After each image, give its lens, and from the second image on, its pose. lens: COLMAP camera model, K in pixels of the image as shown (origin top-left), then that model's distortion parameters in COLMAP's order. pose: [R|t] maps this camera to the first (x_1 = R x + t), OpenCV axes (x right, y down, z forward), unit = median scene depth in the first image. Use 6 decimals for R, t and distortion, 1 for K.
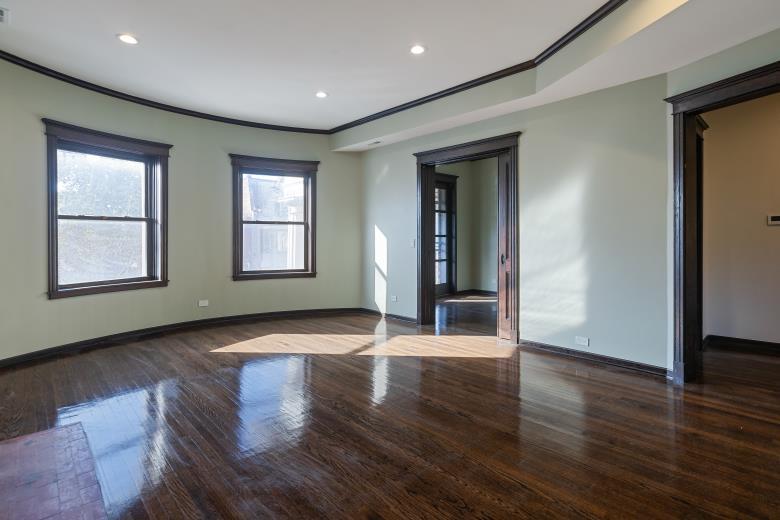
lens RADIAL K [[384.5, 0, 401.7], [0, 384.5, 243.4], [0, 0, 1]] dist [-0.013543, 0.000077]
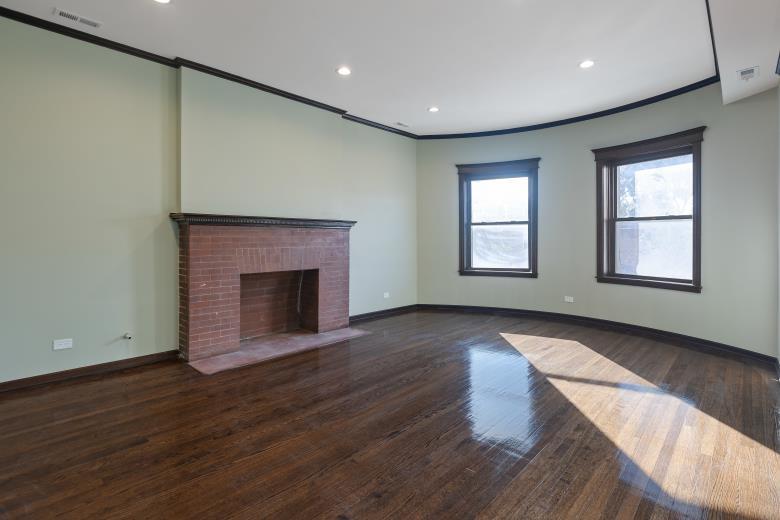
lens RADIAL K [[384.5, 0, 387.5], [0, 384.5, 240.5], [0, 0, 1]] dist [-0.013543, 0.000077]
pose [[0.041551, 0.007349, -0.999109, 0.662566], [-0.012026, 0.999904, 0.006855, -0.008656], [0.999064, 0.011731, 0.041635, 0.592116]]
